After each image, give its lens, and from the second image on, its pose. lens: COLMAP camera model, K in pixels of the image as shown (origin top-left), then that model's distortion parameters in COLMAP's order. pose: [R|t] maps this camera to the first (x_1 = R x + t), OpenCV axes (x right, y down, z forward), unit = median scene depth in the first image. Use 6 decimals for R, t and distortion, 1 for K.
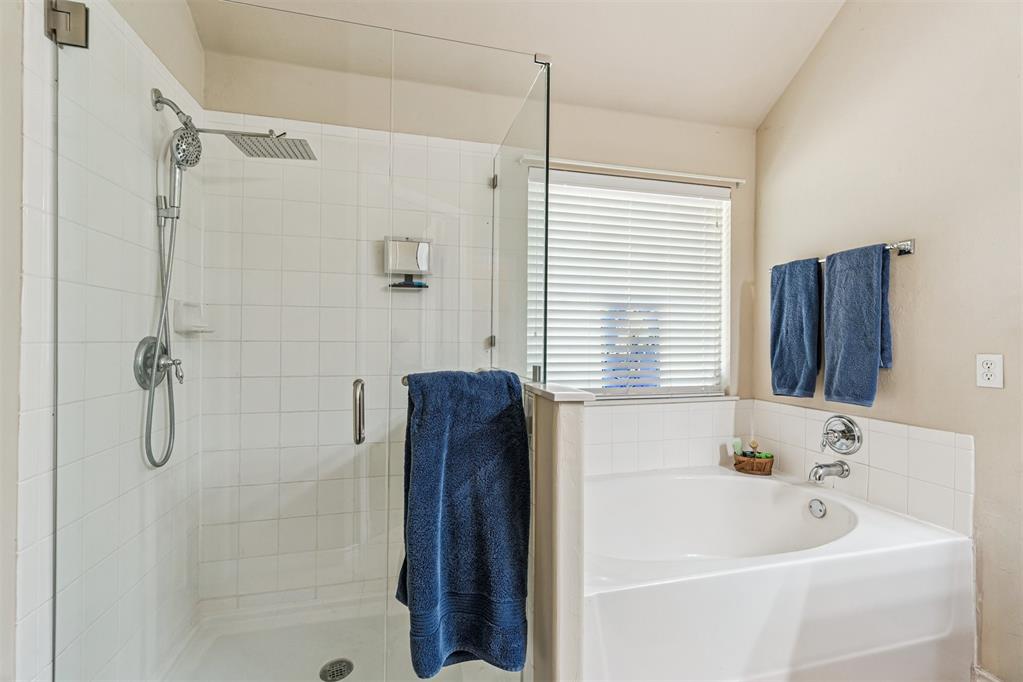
lens RADIAL K [[444.6, 0, 511.4], [0, 444.6, 339.8], [0, 0, 1]] dist [0.000017, 0.001504]
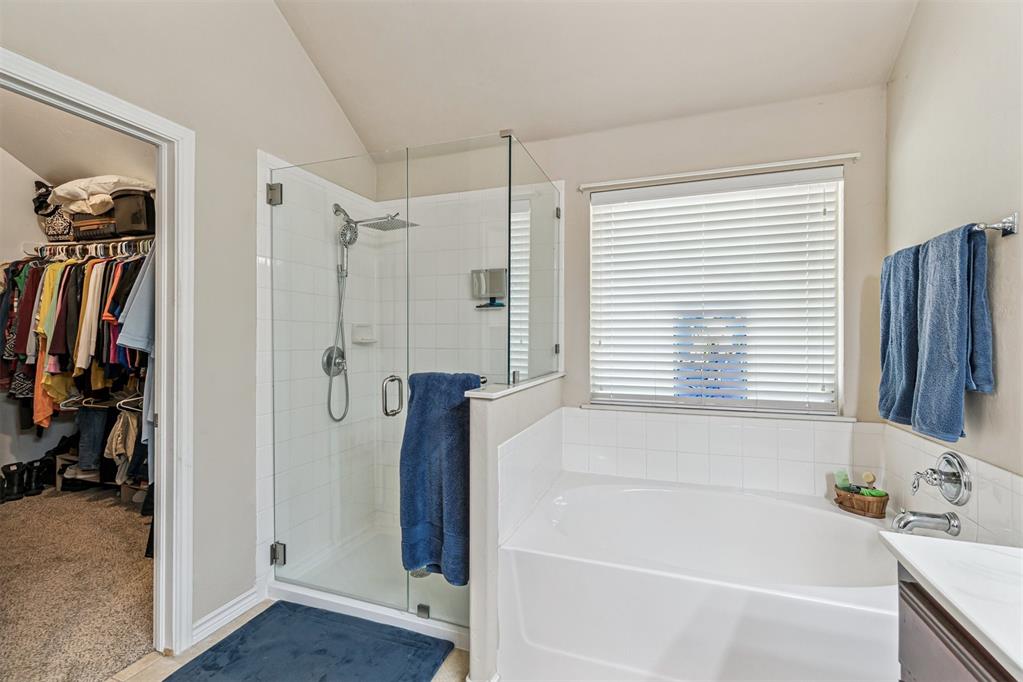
lens RADIAL K [[444.6, 0, 509.8], [0, 444.6, 340.4], [0, 0, 1]] dist [0.000017, 0.001504]
pose [[0.827135, -0.002189, -0.562000, 0.508020], [0.003046, 0.999995, 0.000588, -0.019934], [0.561996, -0.002198, 0.827137, -0.038587]]
